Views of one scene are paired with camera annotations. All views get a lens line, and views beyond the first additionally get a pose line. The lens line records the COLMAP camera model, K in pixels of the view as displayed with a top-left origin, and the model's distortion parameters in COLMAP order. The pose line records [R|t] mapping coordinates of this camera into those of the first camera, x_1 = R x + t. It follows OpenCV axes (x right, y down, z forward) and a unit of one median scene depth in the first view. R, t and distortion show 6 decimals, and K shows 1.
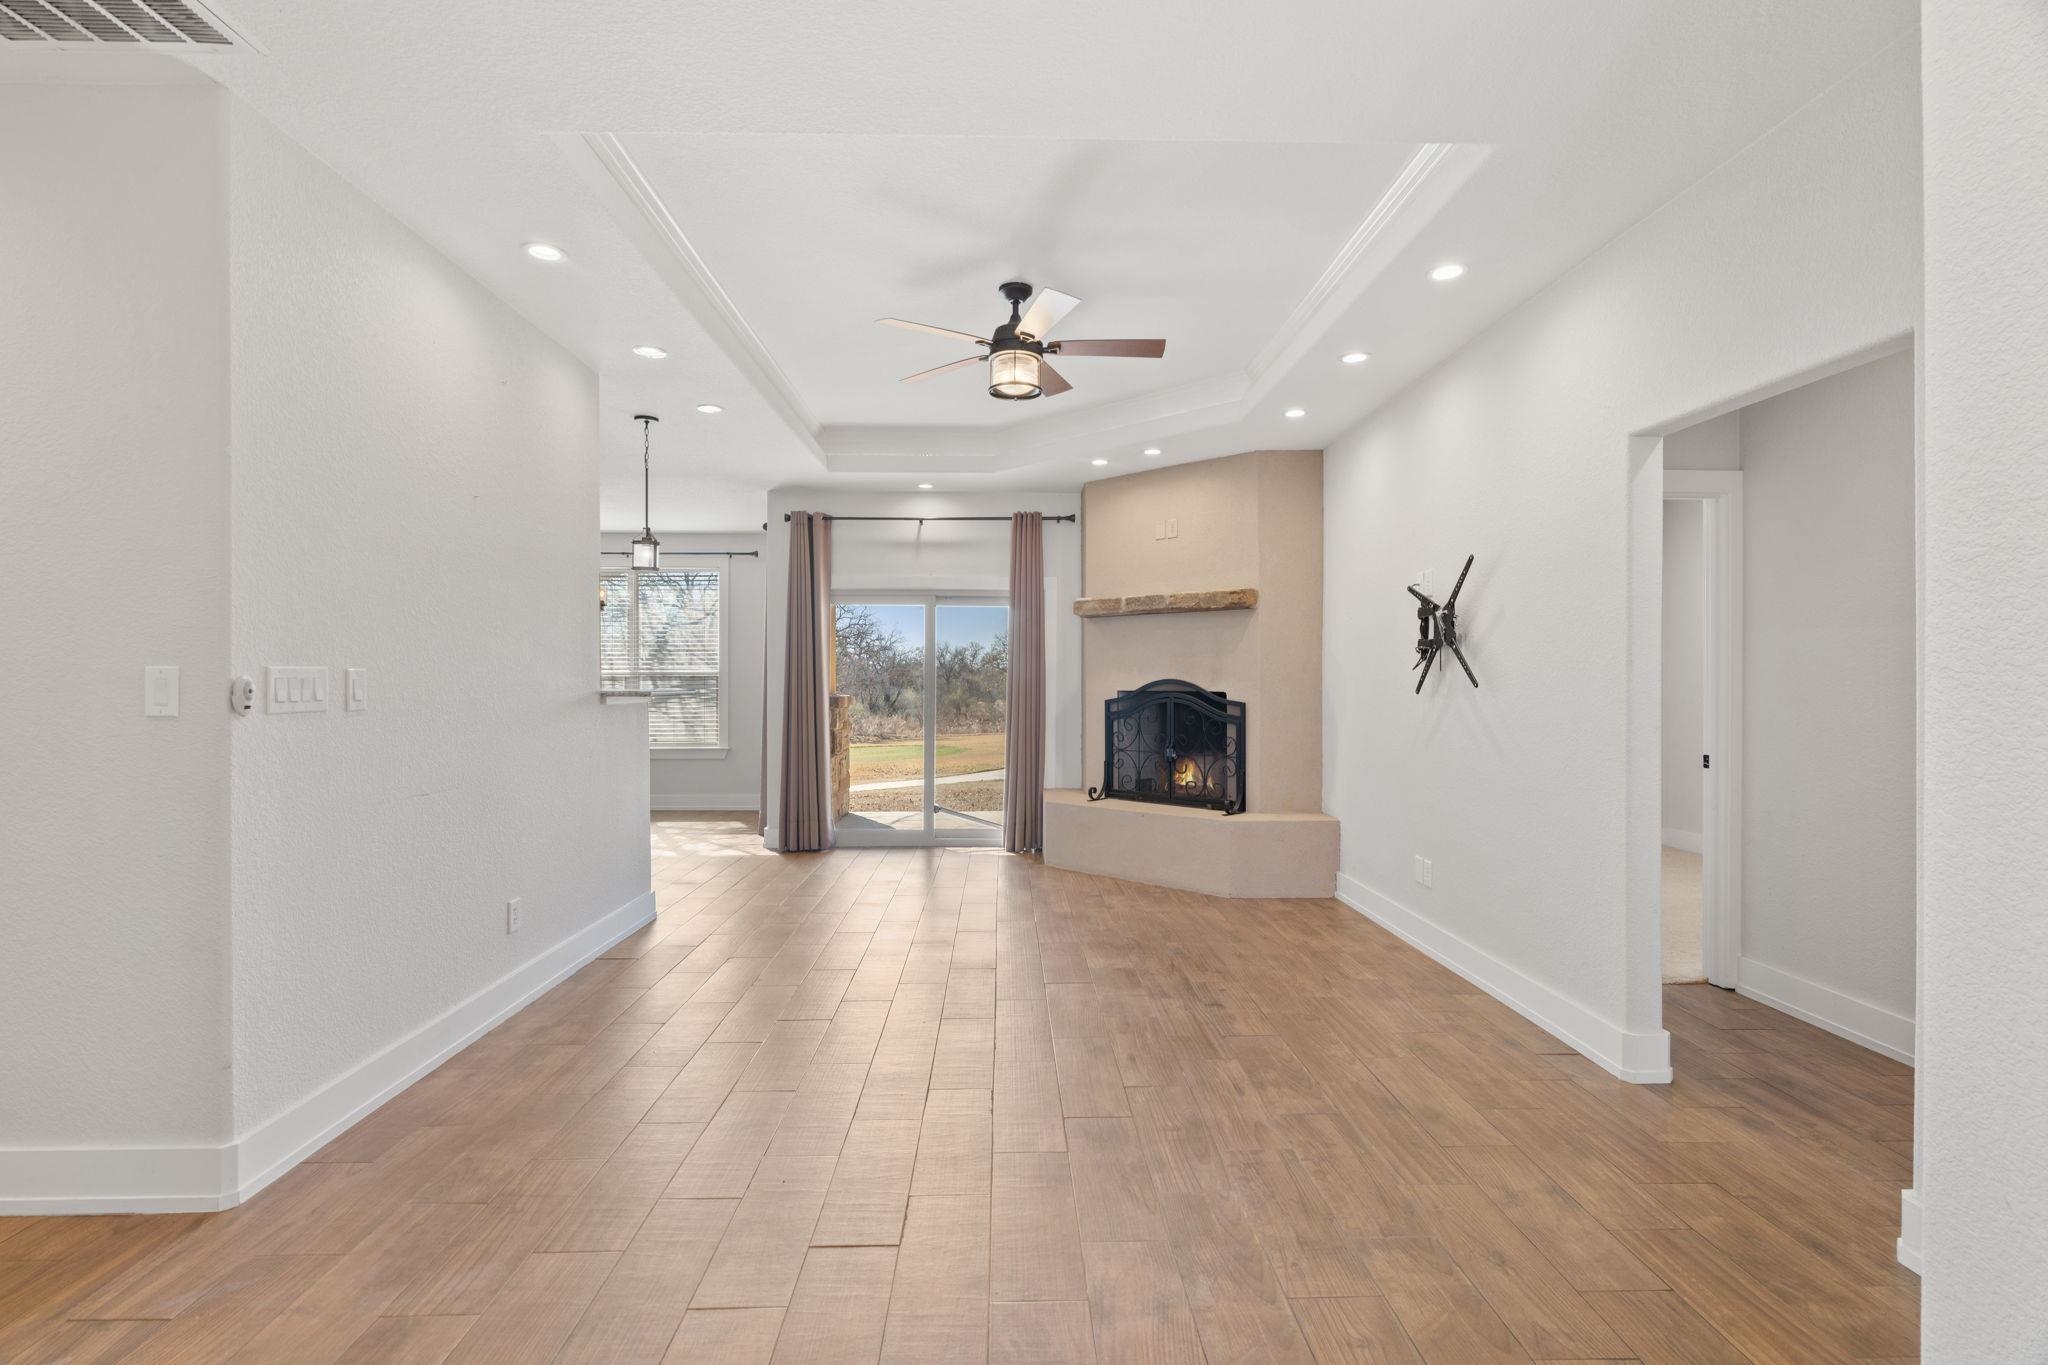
lens RADIAL K [[916.1, 0, 1021.5], [0, 916.1, 675.7], [0, 0, 1]] dist [0.001443, -0.000503]
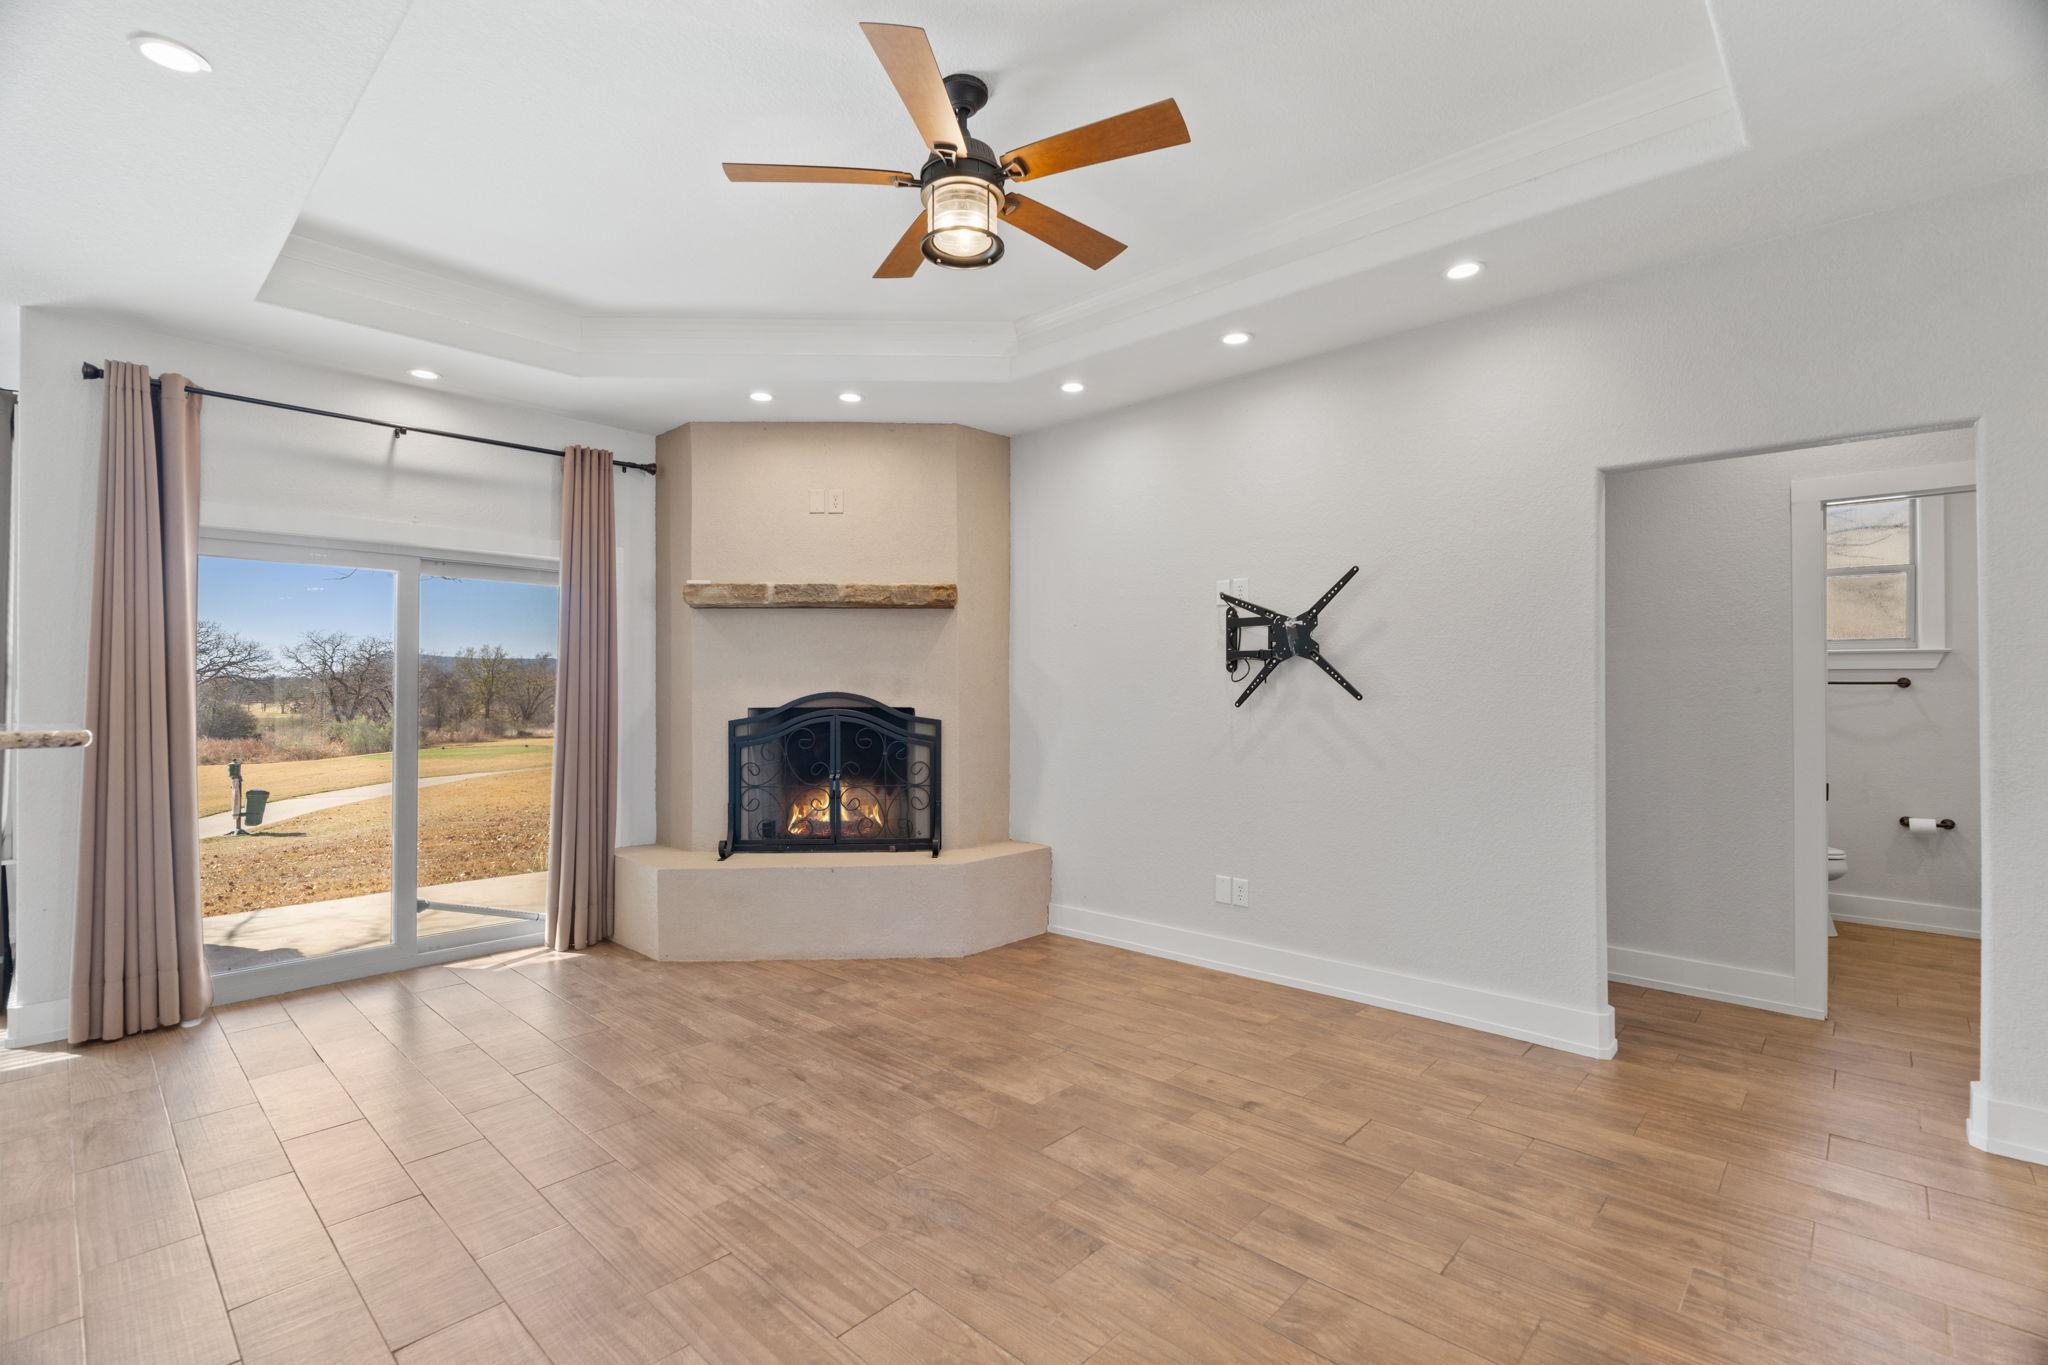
lens RADIAL K [[916.1, 0, 1026.1], [0, 916.1, 684.8], [0, 0, 1]] dist [0.001443, -0.000503]
pose [[0.709488, -0.001974, 0.704715, -0.276825], [0.001741, 0.999998, 0.001049, -0.003192], [-0.704716, 0.000483, 0.709490, 0.327866]]
